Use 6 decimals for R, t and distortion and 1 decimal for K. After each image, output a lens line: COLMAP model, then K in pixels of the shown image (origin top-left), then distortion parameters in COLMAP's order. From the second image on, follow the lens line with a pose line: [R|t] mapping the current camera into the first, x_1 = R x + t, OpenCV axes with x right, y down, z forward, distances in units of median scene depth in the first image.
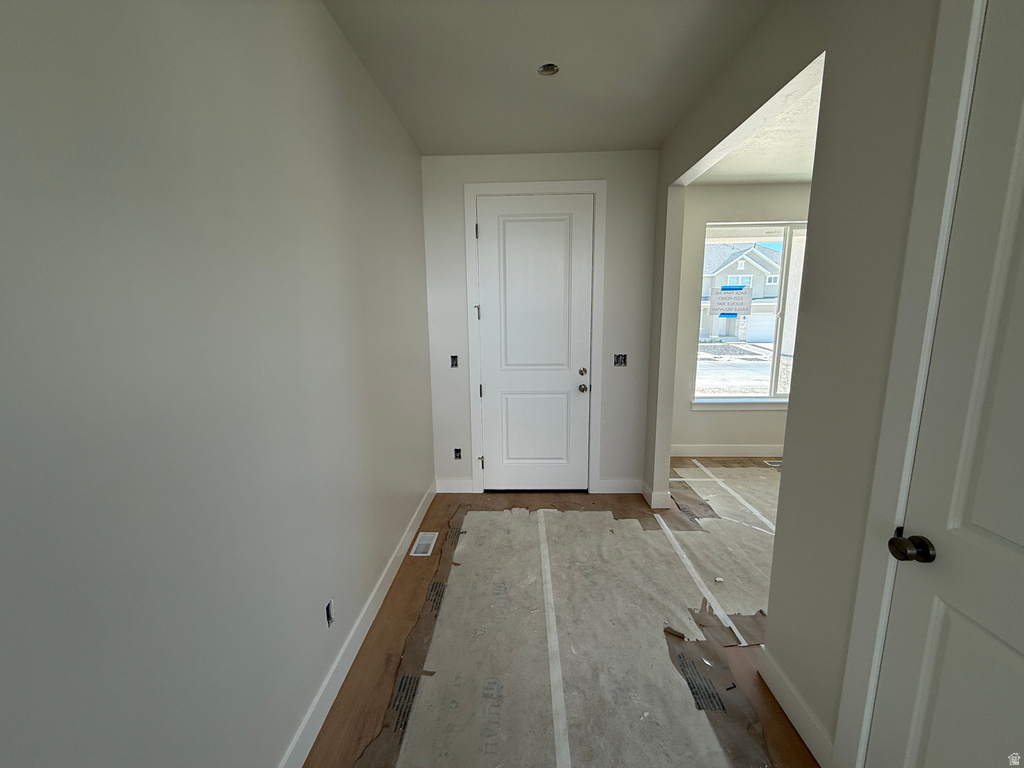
lens RADIAL K [[408.5, 0, 511.4], [0, 408.5, 384.4], [0, 0, 1]] dist [0.001674, -0.000060]
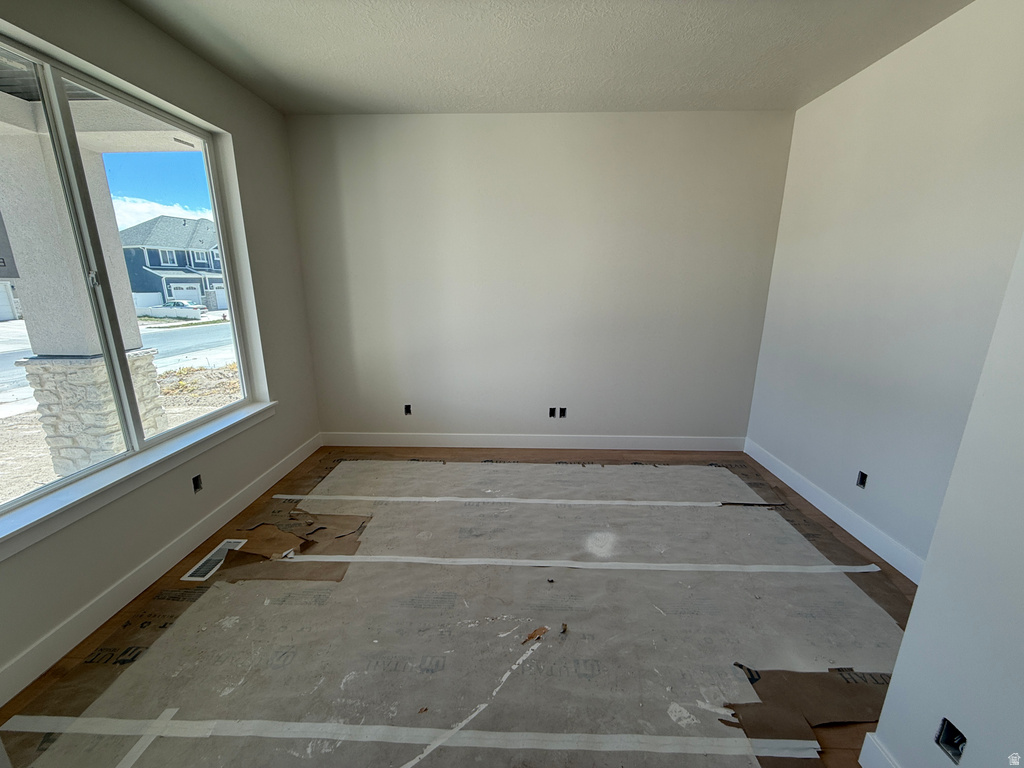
lens RADIAL K [[408.5, 0, 511.4], [0, 408.5, 385.4], [0, 0, 1]] dist [0.001674, -0.000060]
pose [[0.002809, -0.232833, 0.972513, 0.197933], [0.163707, 0.959503, 0.229245, -0.089210], [-0.986505, 0.158563, 0.040811, 0.569168]]
